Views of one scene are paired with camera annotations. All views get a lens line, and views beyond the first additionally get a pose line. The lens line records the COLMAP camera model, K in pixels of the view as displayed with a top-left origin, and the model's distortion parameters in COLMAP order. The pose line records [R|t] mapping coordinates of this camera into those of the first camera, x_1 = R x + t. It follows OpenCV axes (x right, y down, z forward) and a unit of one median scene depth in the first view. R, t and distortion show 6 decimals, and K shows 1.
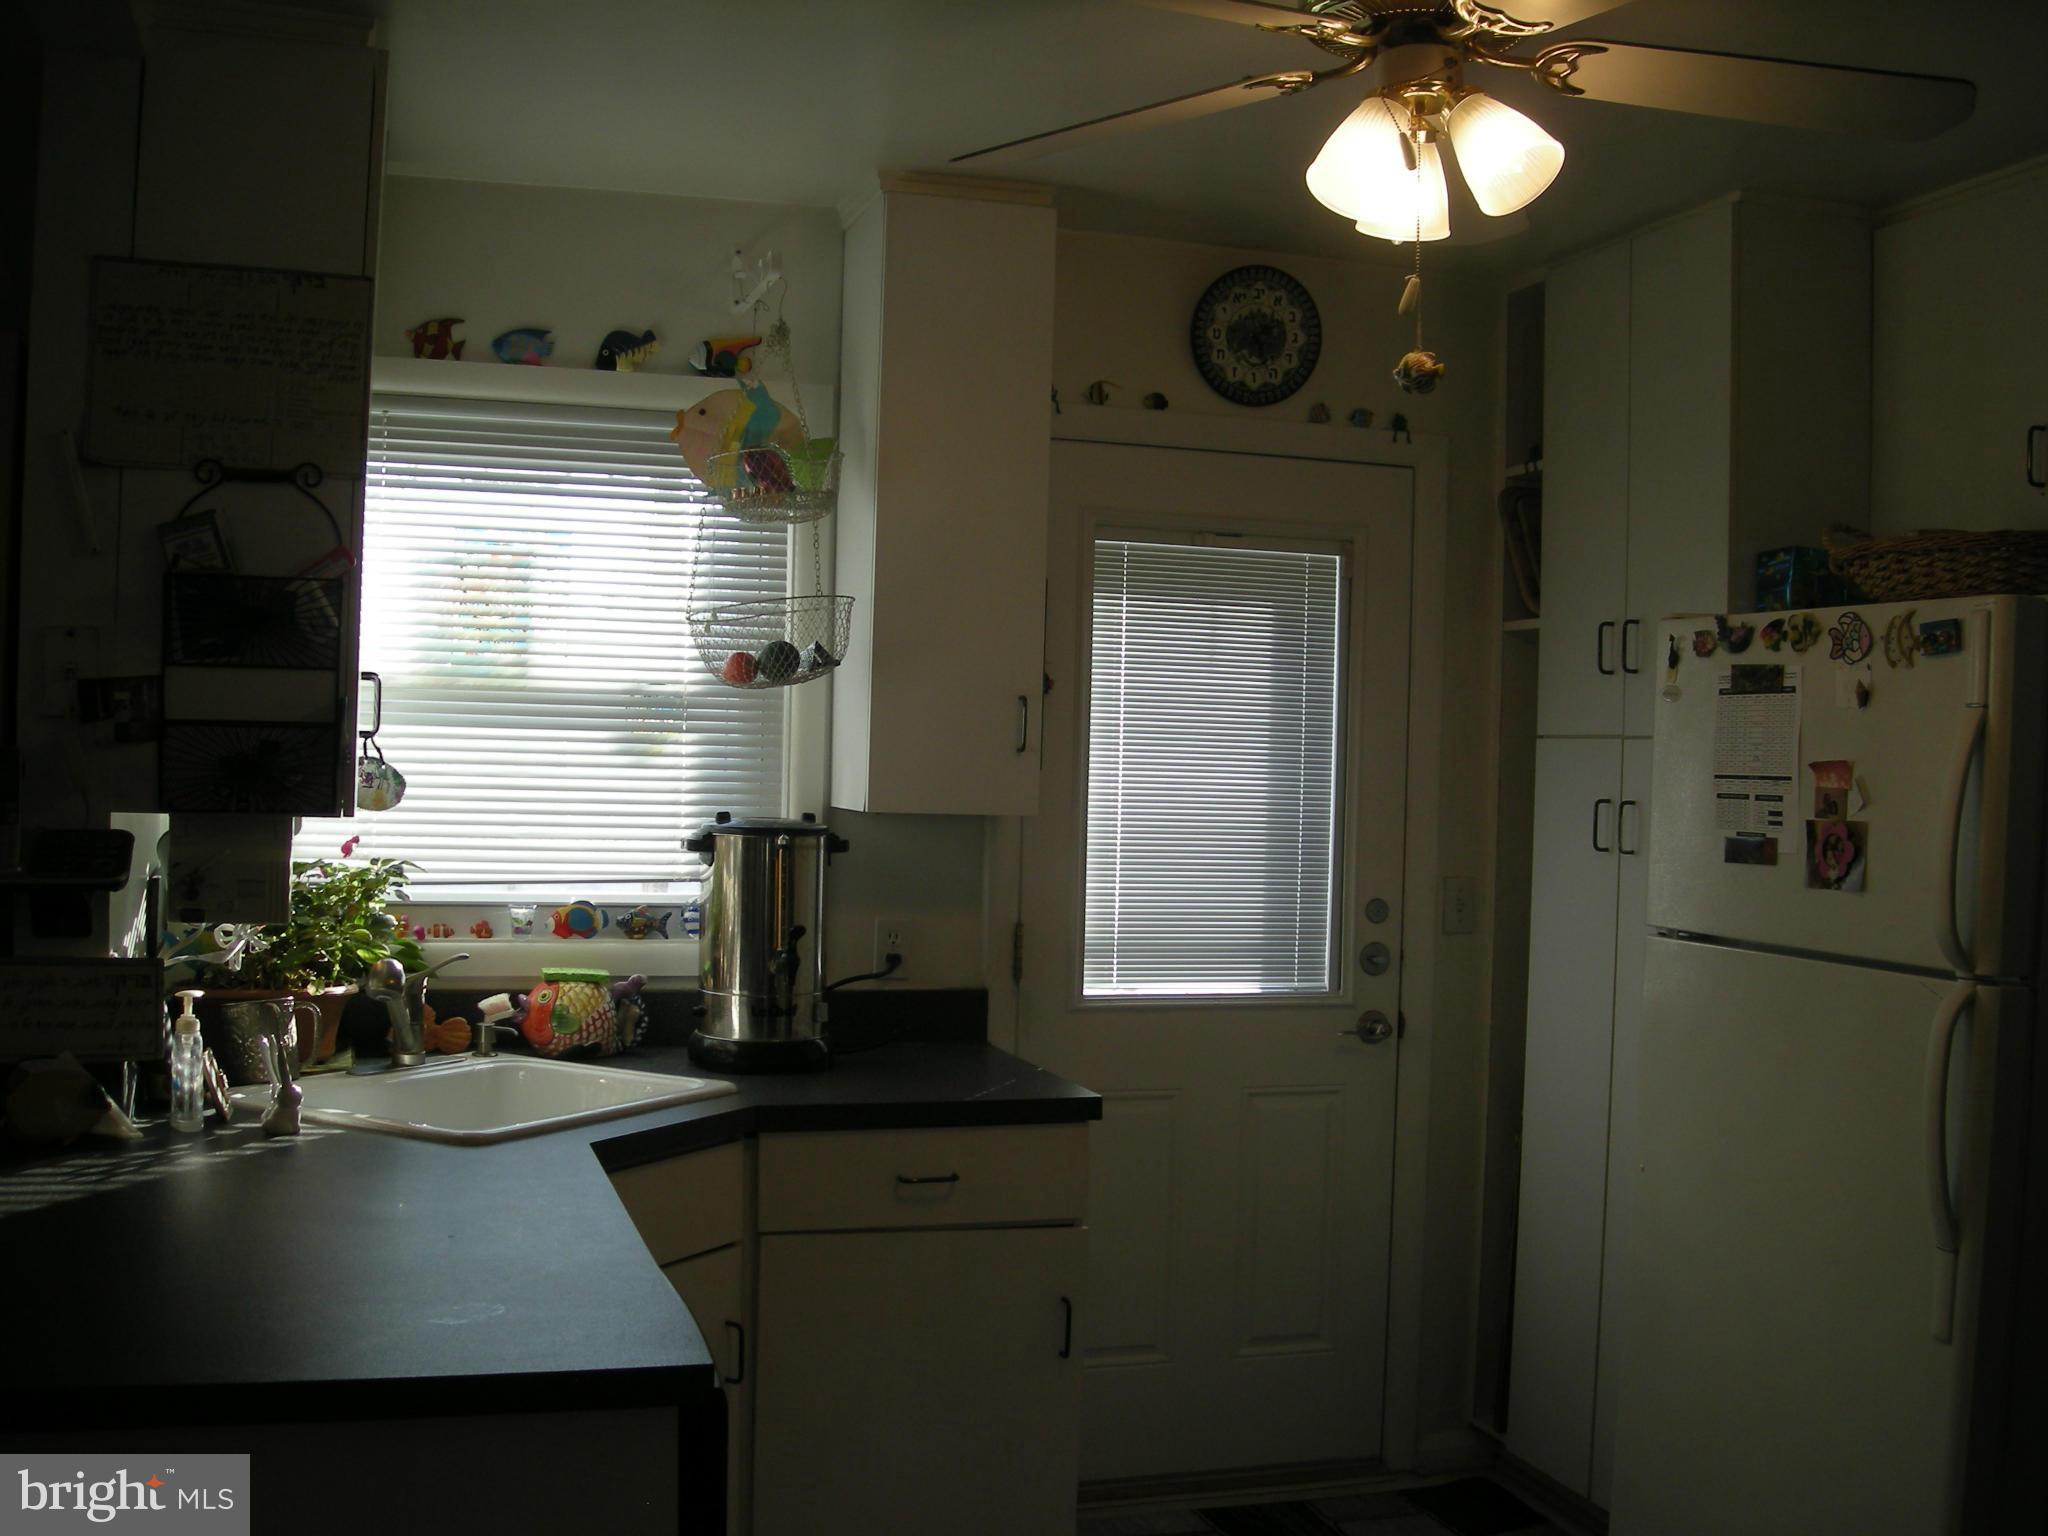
lens RADIAL K [[2119.8, 0, 1012.9], [0, 2119.8, 802.6], [0, 0, 1]] dist [-0.183451, 0.113170]
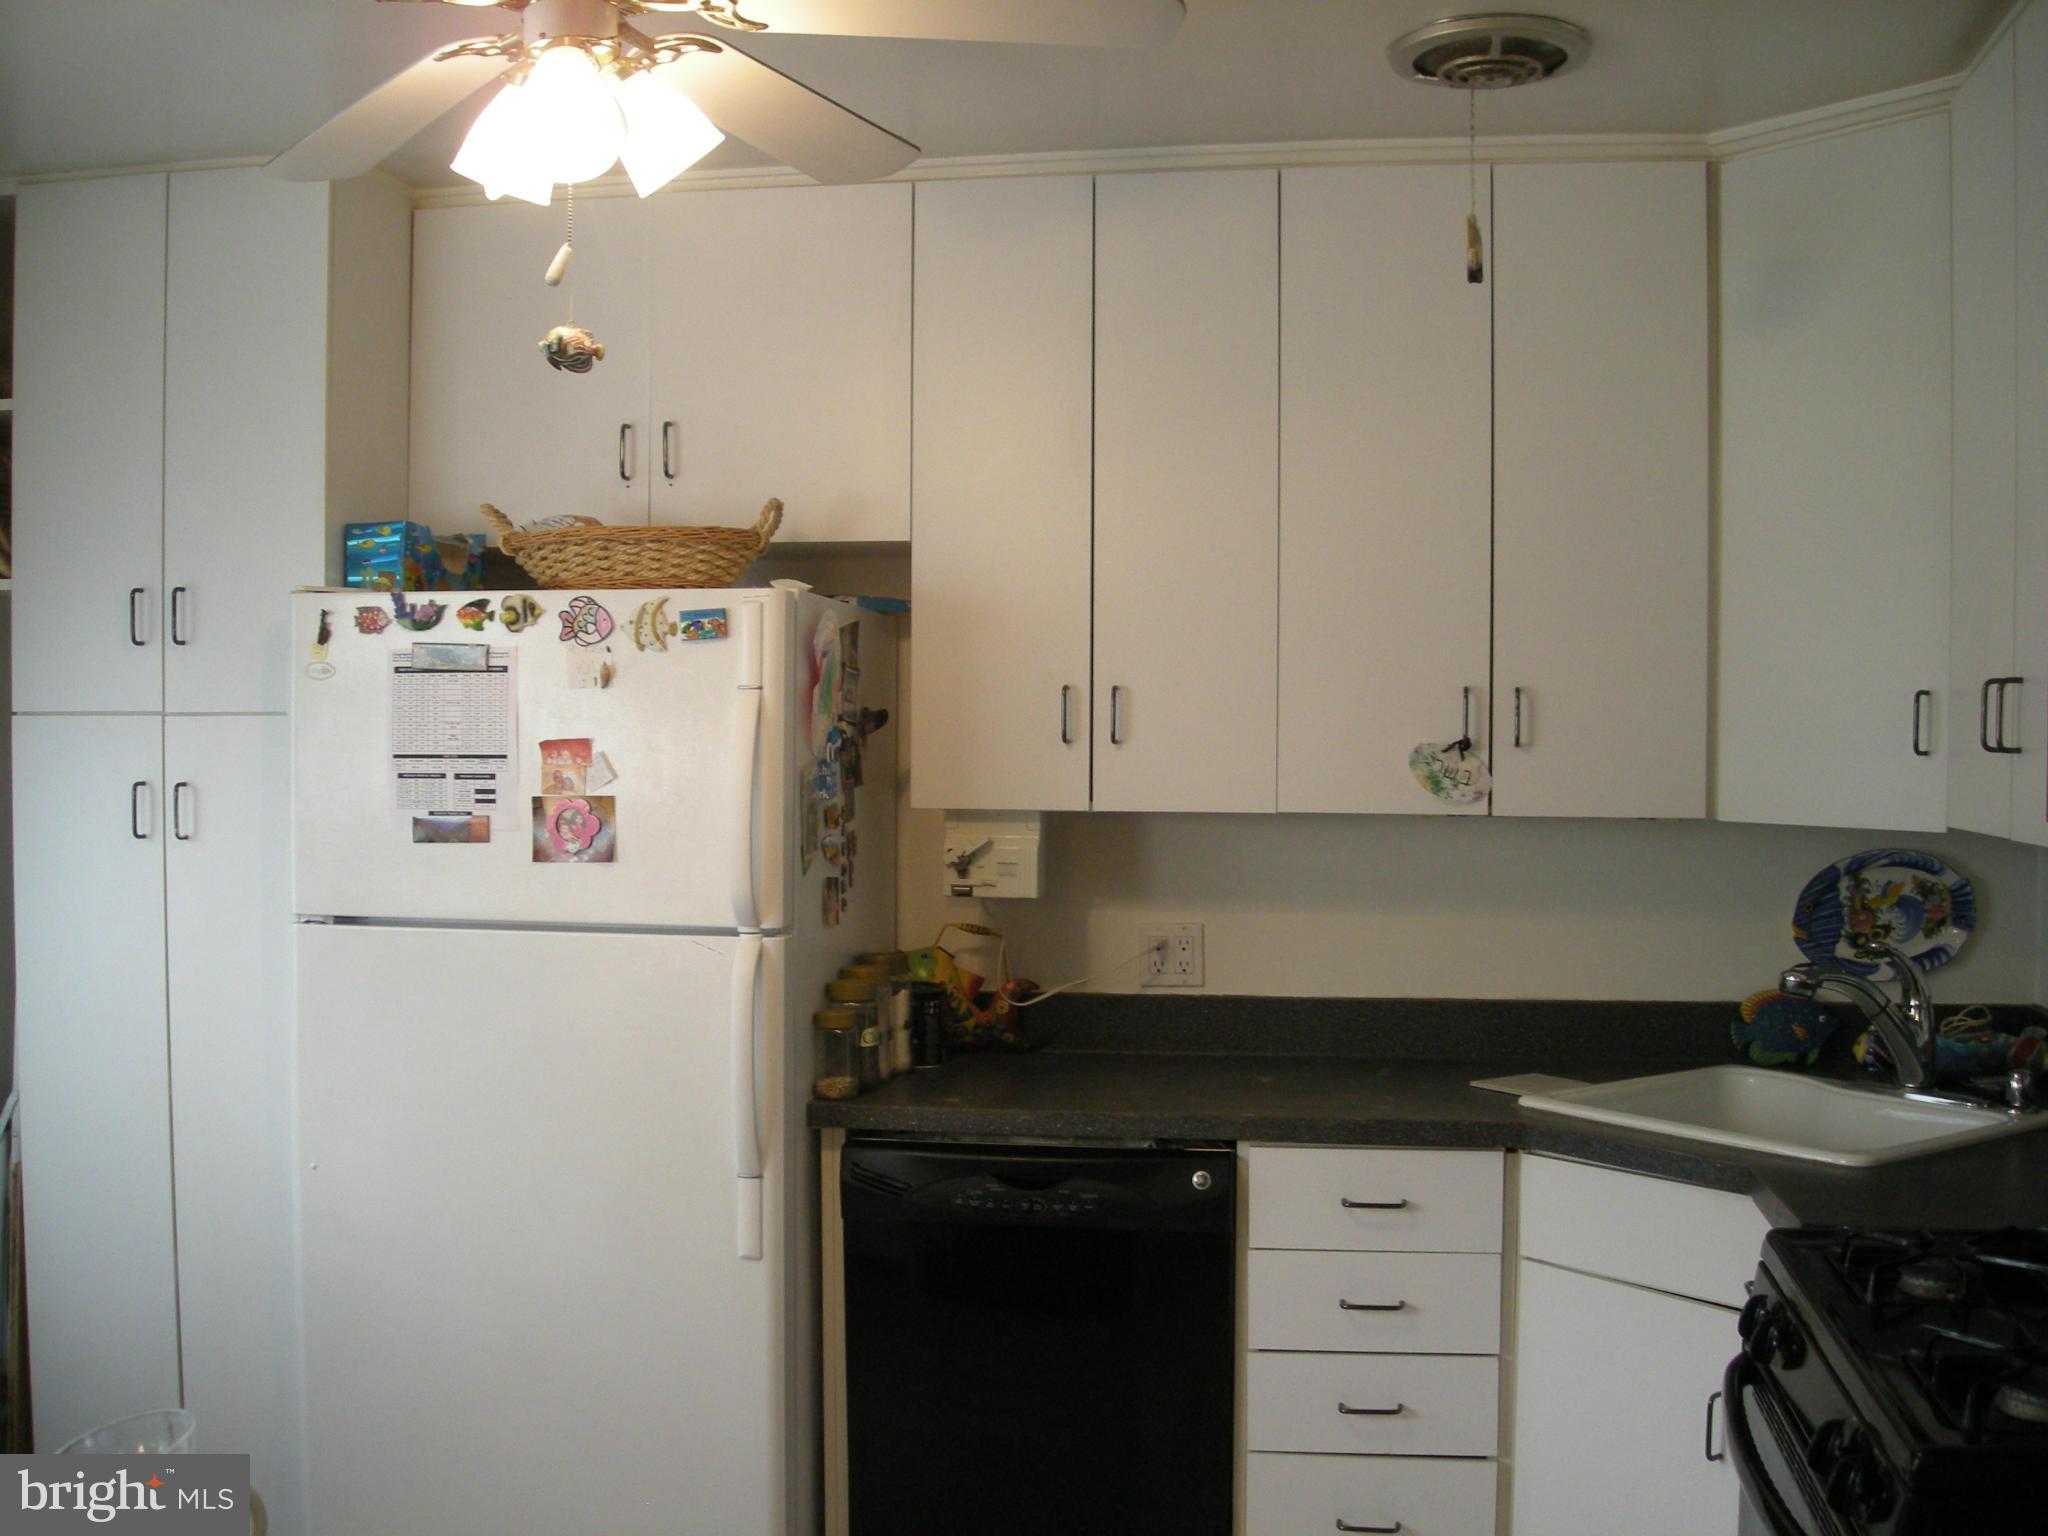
lens RADIAL K [[2119.8, 0, 1012.9], [0, 2119.8, 802.6], [0, 0, 1]] dist [-0.183451, 0.113170]
pose [[0.459741, -0.057556, 0.886186, -0.388387], [0.027188, 0.998342, 0.050735, -0.031605], [-0.887637, 0.000769, 0.460543, 0.276872]]
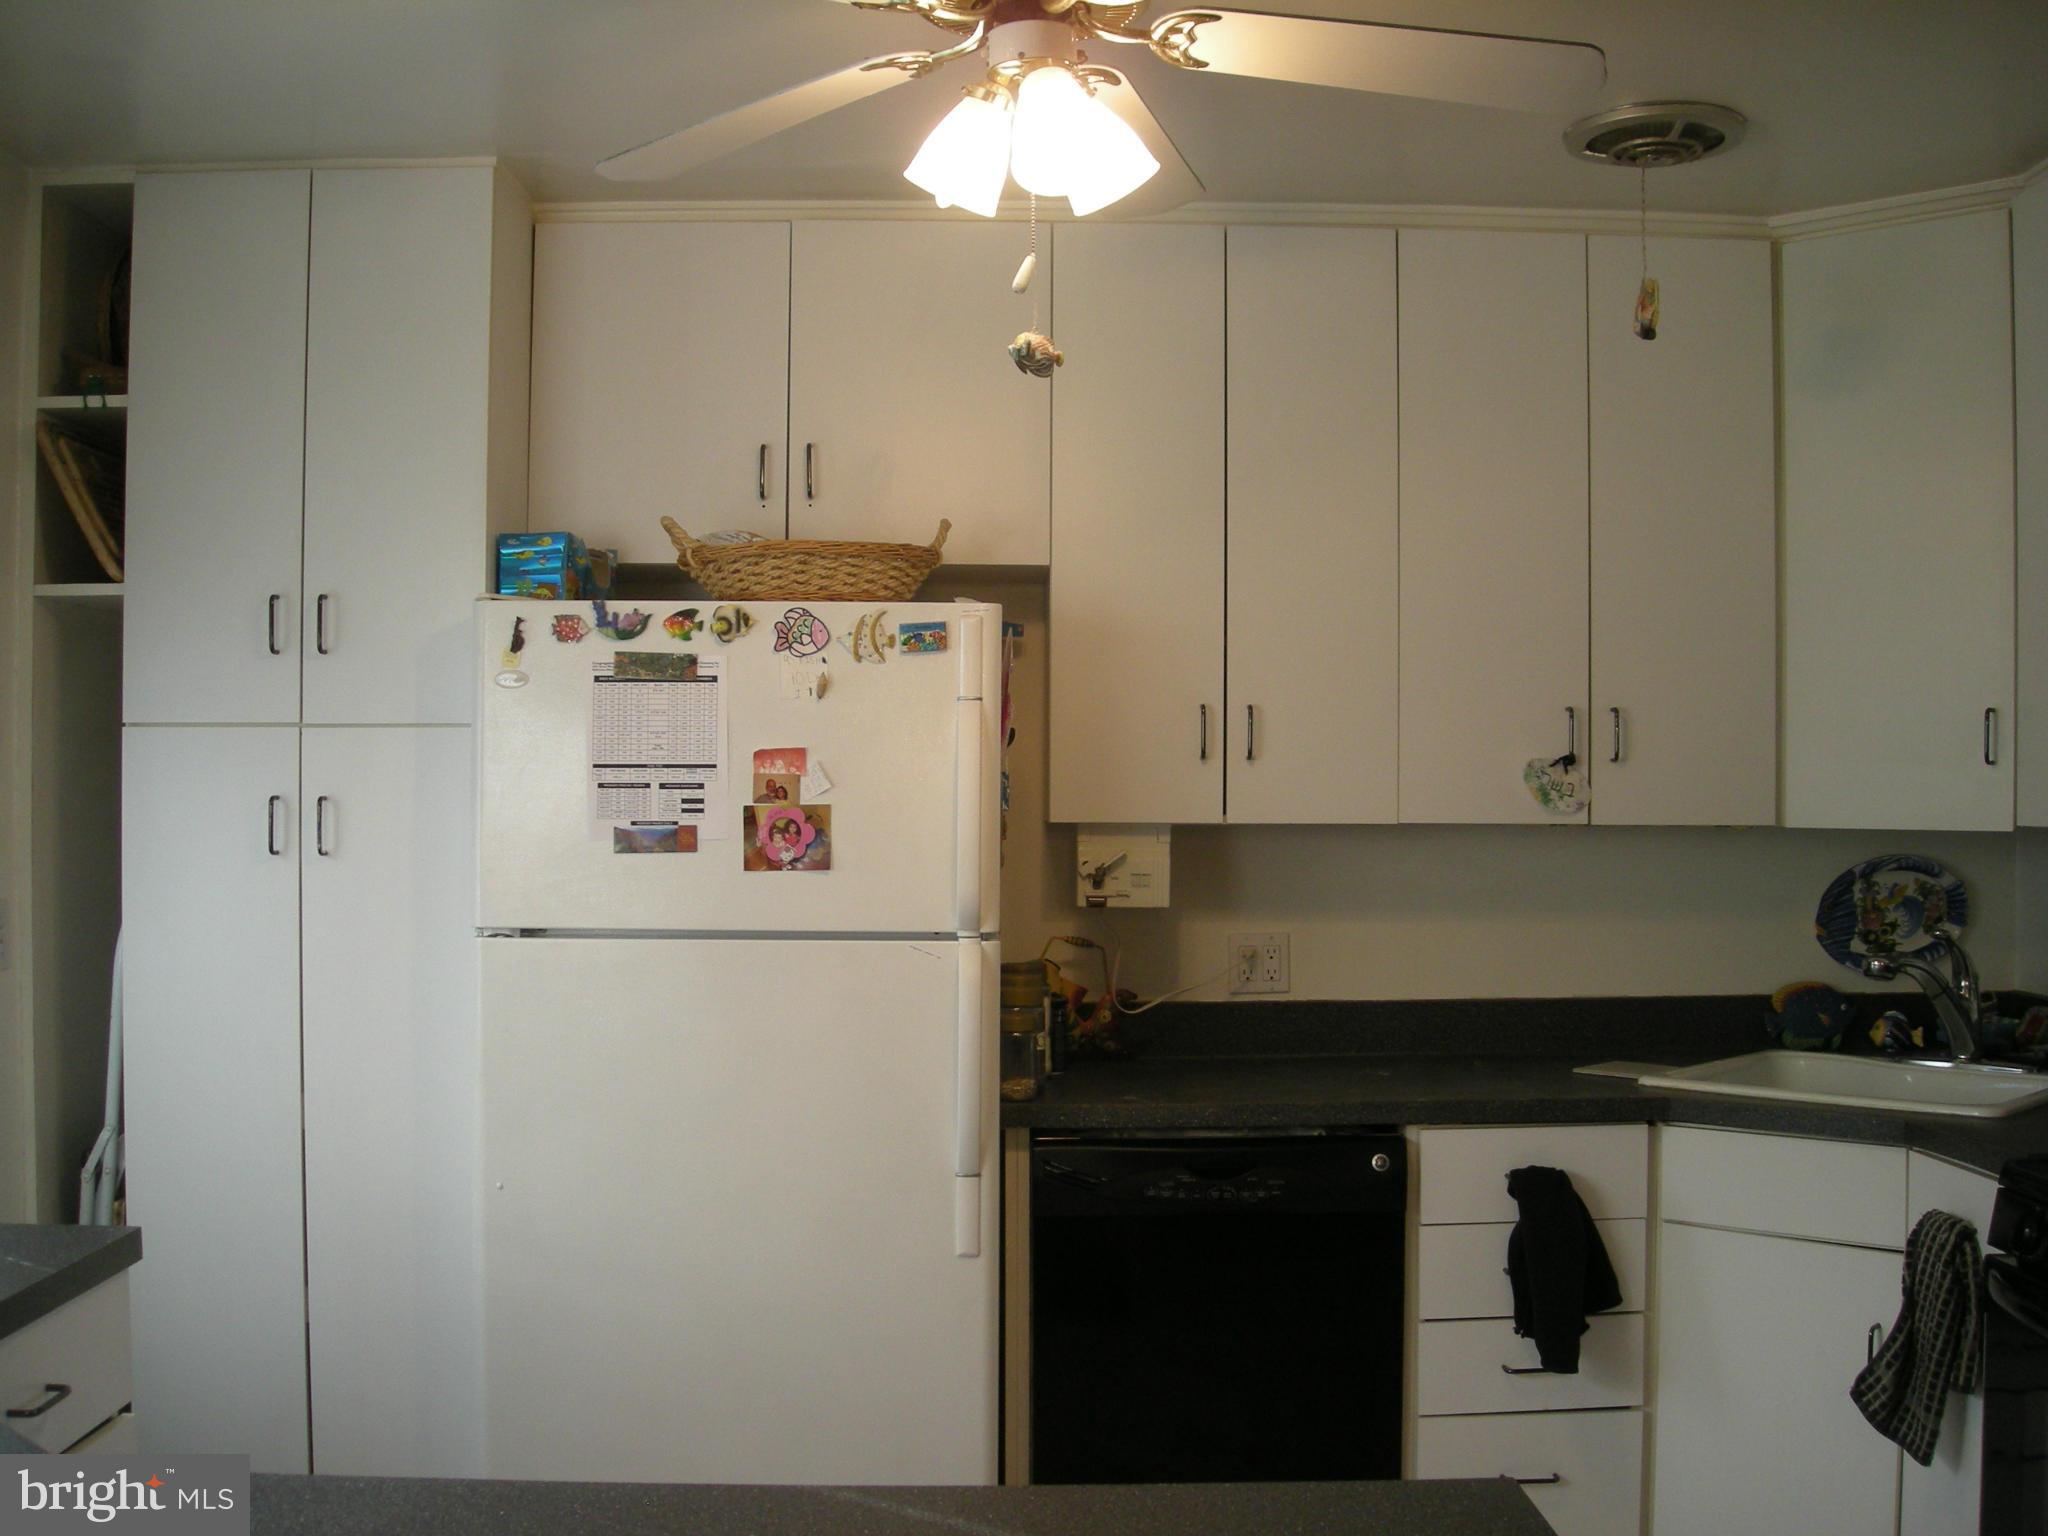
lens RADIAL K [[2119.8, 0, 1012.9], [0, 2119.8, 802.6], [0, 0, 1]] dist [-0.183451, 0.113170]
pose [[0.282787, -0.030986, 0.958682, -0.531427], [0.024450, 0.999386, 0.025090, -0.014790], [-0.958871, 0.016345, 0.283371, 0.515153]]
